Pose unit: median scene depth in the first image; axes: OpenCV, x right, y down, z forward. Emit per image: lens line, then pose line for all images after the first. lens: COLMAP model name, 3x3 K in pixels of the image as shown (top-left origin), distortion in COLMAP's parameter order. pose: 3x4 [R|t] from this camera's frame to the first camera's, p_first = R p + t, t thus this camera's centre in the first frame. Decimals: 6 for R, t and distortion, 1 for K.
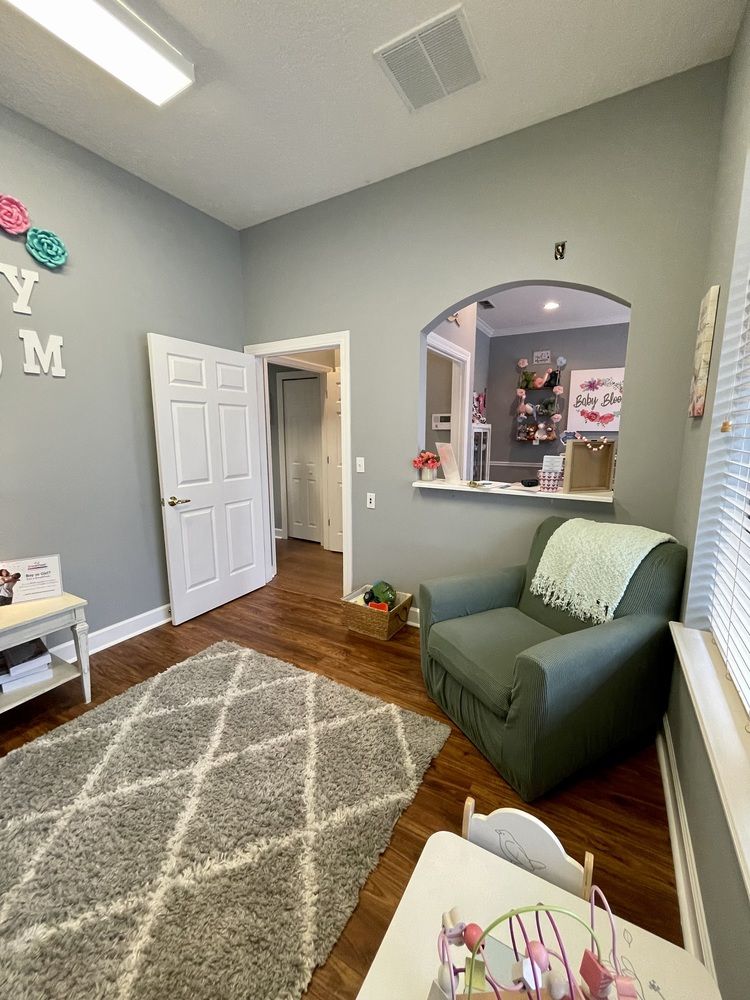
lens RADIAL K [[402.5, 0, 376.5], [0, 402.5, 498.6], [0, 0, 1]] dist [0.002102, 0.000094]
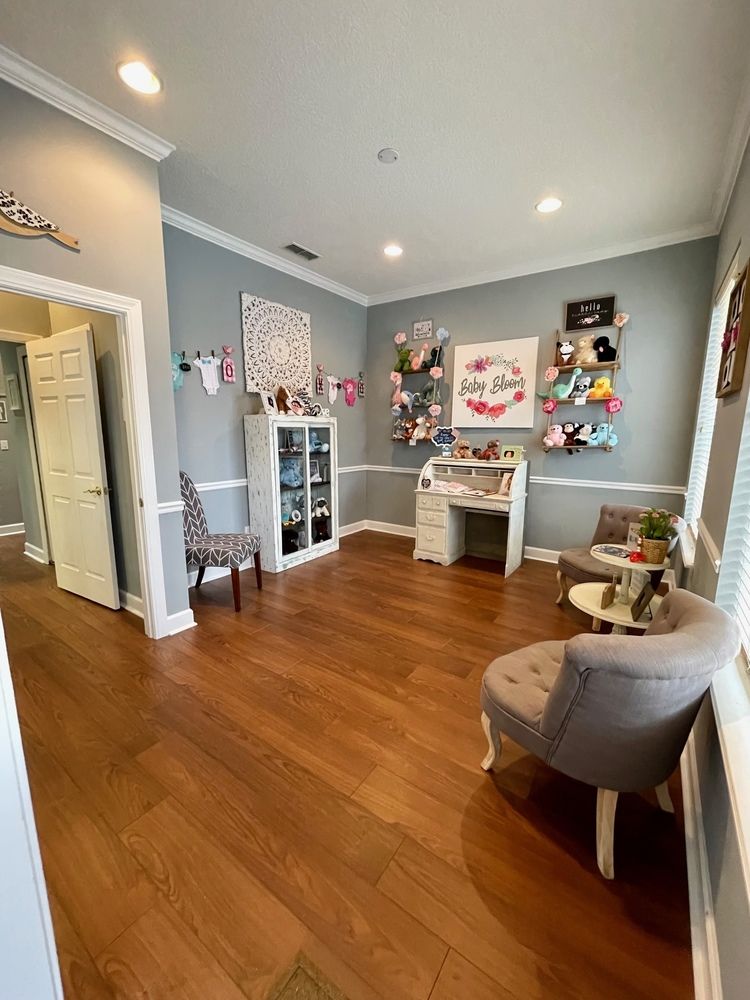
lens RADIAL K [[402.5, 0, 374.8], [0, 402.5, 498.8], [0, 0, 1]] dist [0.002102, 0.000094]
pose [[0.996654, 0.017349, -0.079879, 0.394231], [-0.017200, 0.999849, 0.002560, -0.034632], [0.079911, -0.001178, 0.996801, 0.243286]]
